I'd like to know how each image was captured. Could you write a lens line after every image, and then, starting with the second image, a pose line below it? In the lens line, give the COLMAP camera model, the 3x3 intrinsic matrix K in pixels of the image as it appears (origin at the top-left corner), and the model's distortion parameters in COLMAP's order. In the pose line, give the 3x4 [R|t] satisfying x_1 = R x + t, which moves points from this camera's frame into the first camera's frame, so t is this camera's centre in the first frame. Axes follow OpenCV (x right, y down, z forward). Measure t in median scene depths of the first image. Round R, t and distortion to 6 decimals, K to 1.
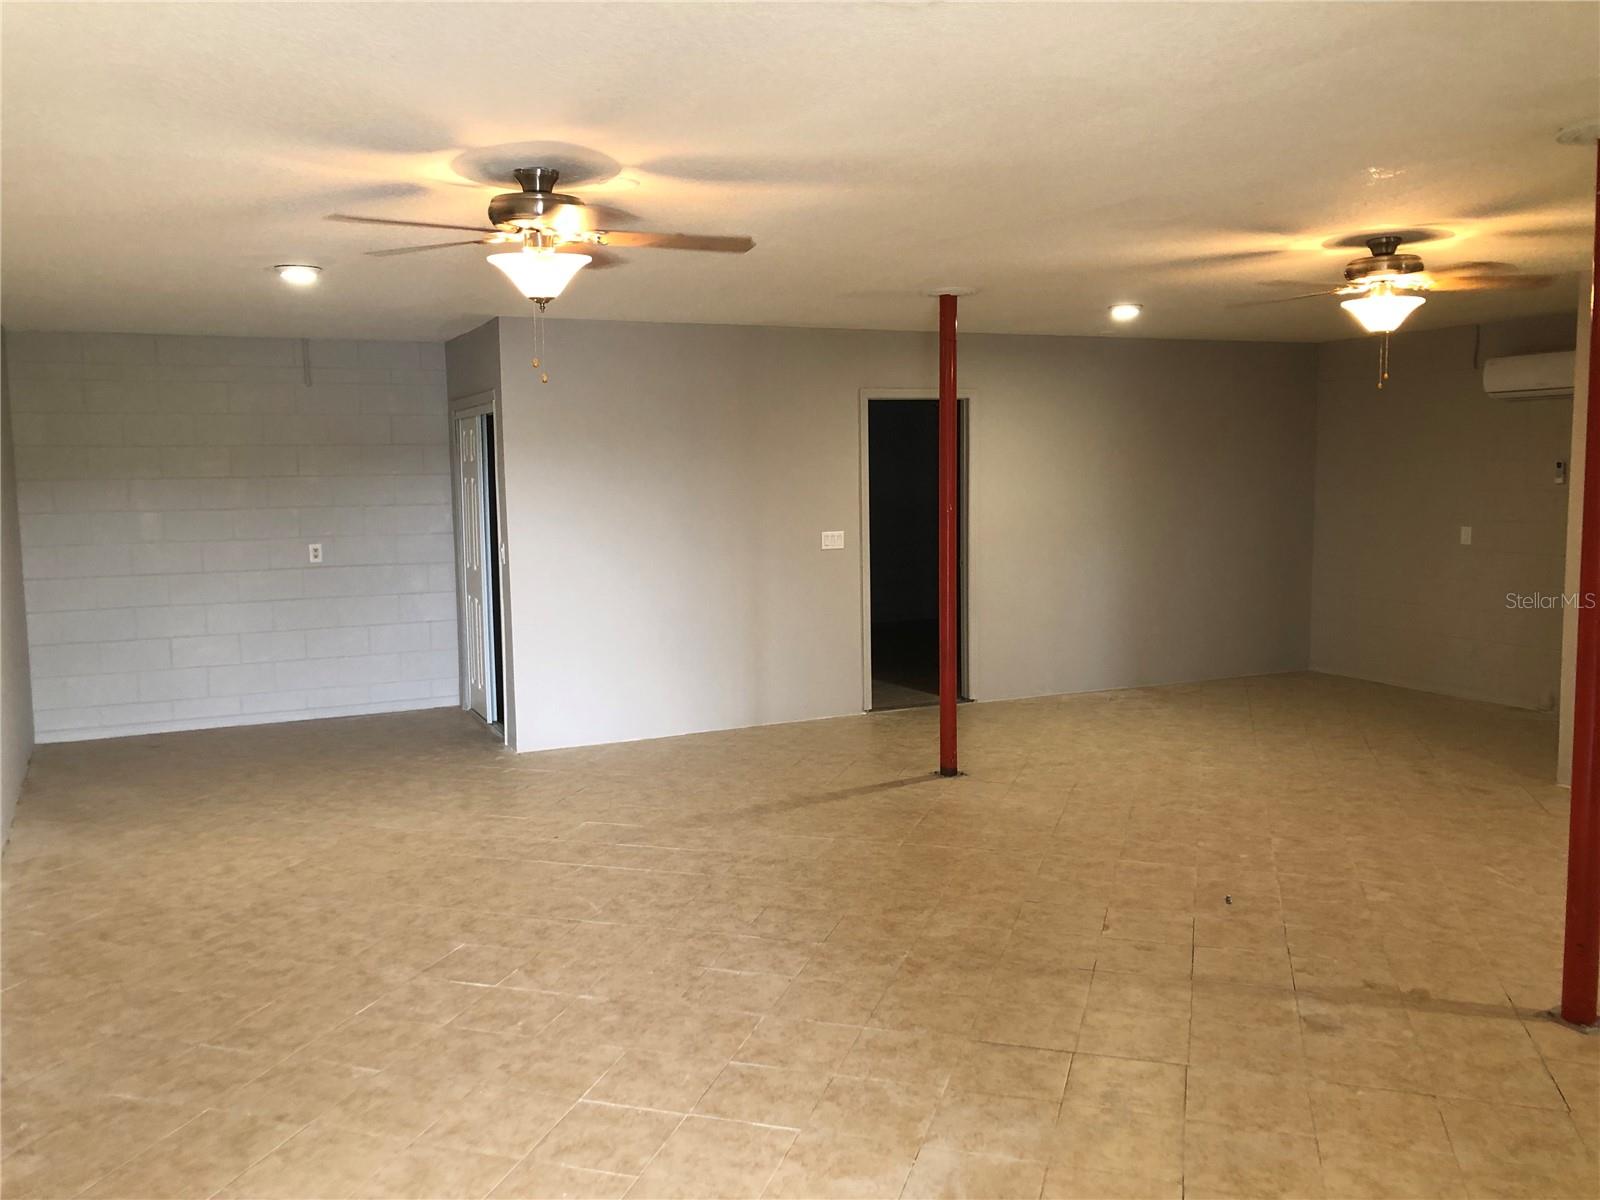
lens RADIAL K [[1312.9, 0, 801.7], [0, 1312.9, 560.3], [0, 0, 1]] dist [0.032406, 0.000068]
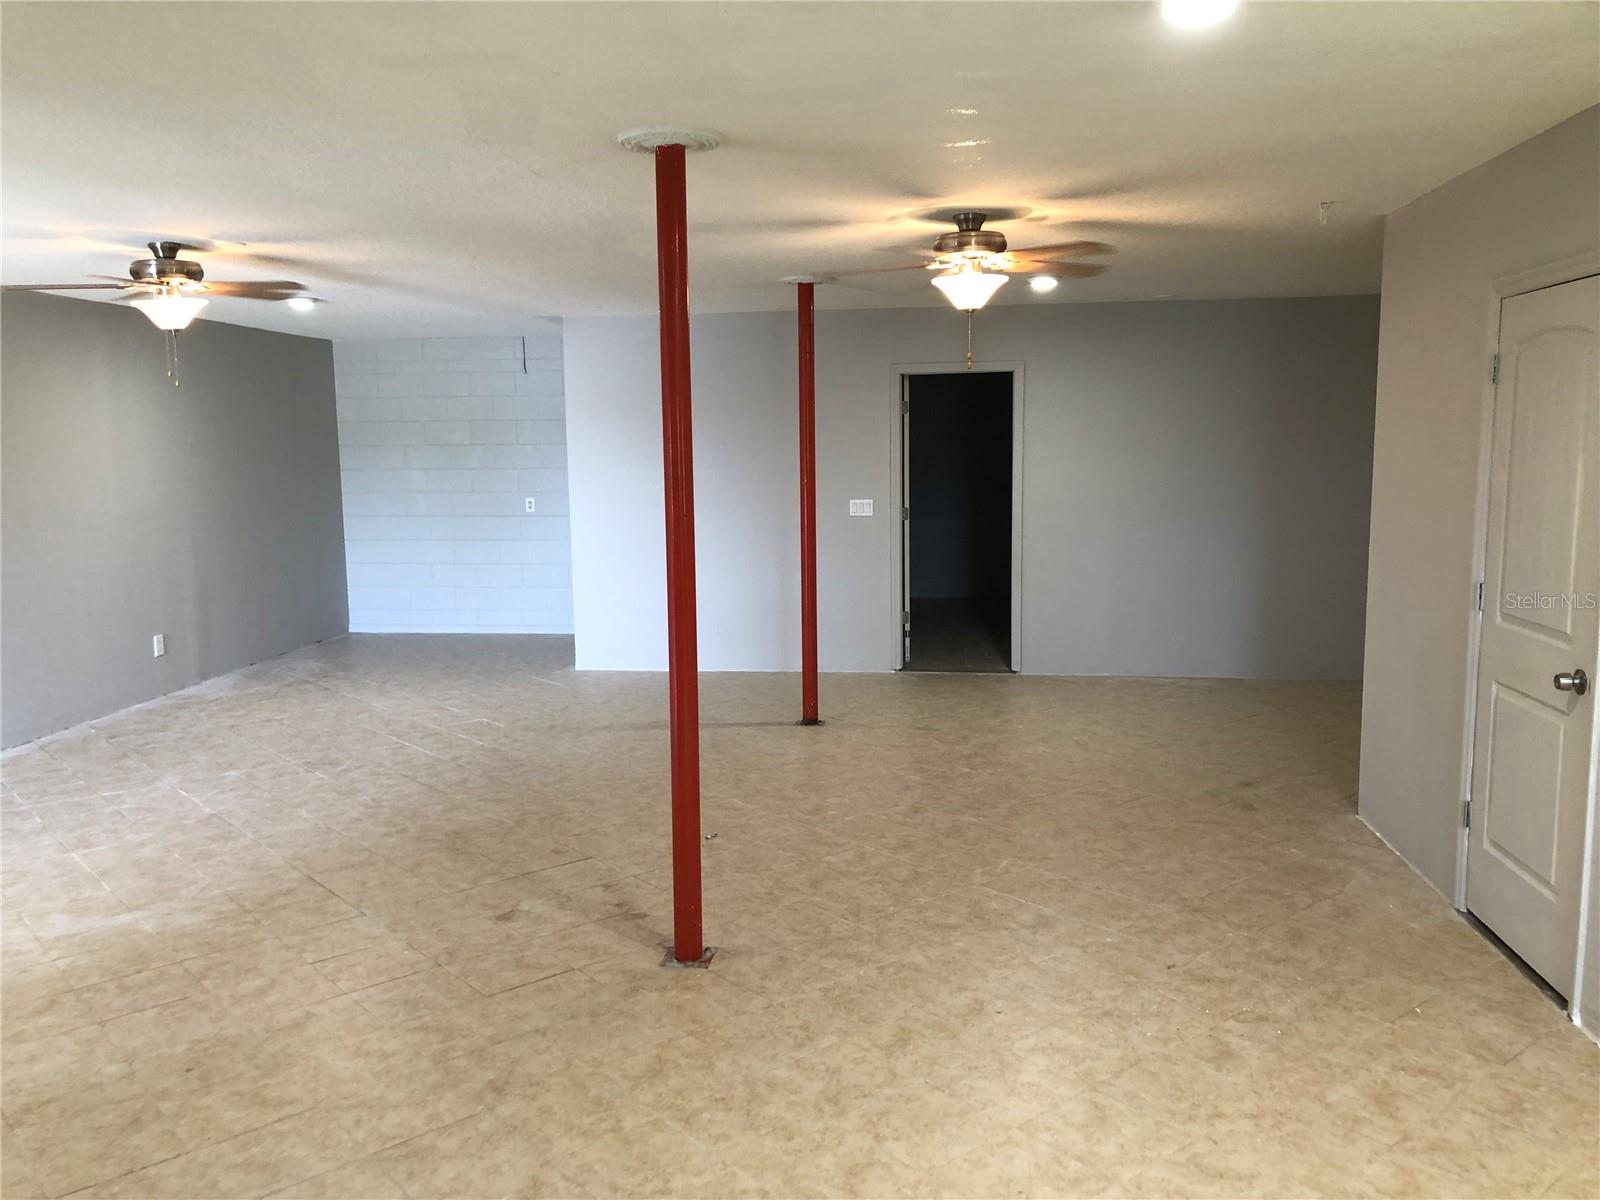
lens RADIAL K [[1297.6, 0, 800.0], [0, 1297.6, 600.0], [0, 0, 1]] dist [0.003840, 0.001489]
pose [[0.845149, 0.070845, -0.529815, 0.594017], [-0.038814, 0.996695, 0.071358, -0.015049], [0.533120, -0.039744, 0.845106, 0.074313]]
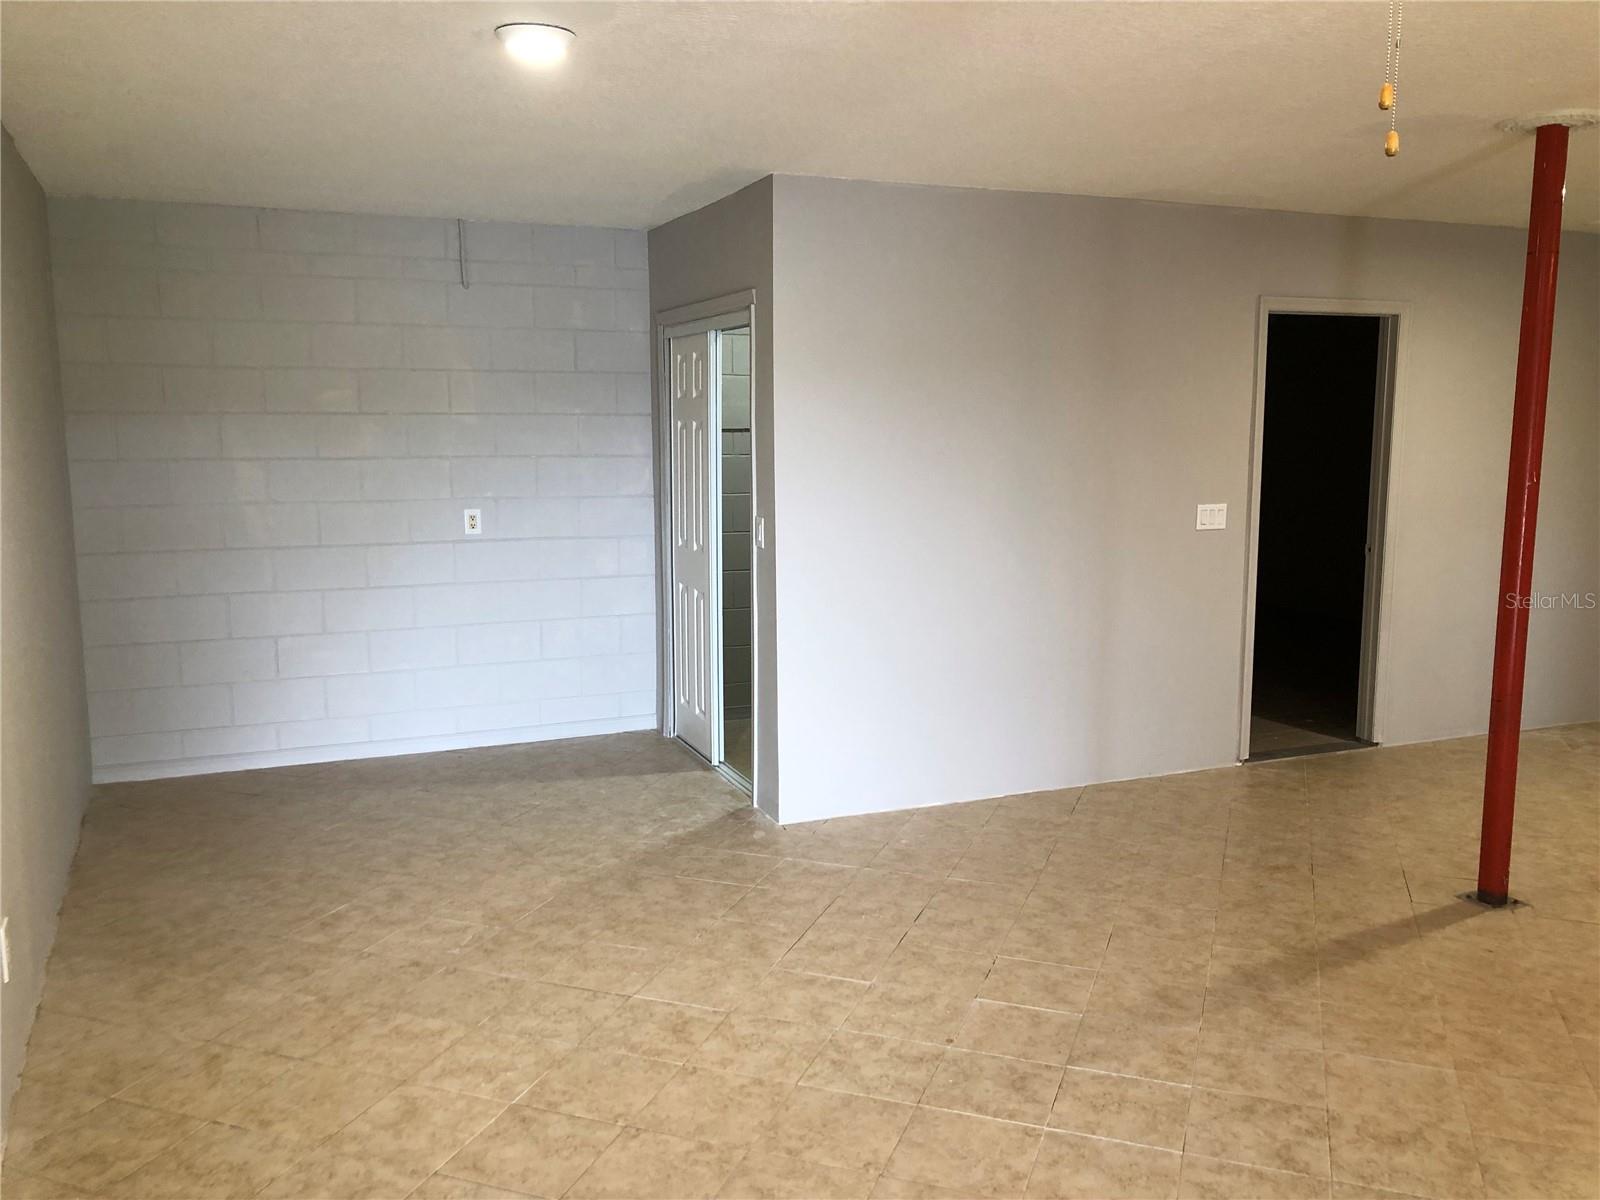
lens RADIAL K [[1312.6, 0, 856.3], [0, 1312.6, 603.0], [0, 0, 1]] dist [0.007683, -0.011147]
pose [[0.999689, 0.022377, -0.010972, -0.169514], [-0.021546, 0.997260, 0.070763, -0.018316], [0.012526, -0.070504, 0.997433, 0.321855]]
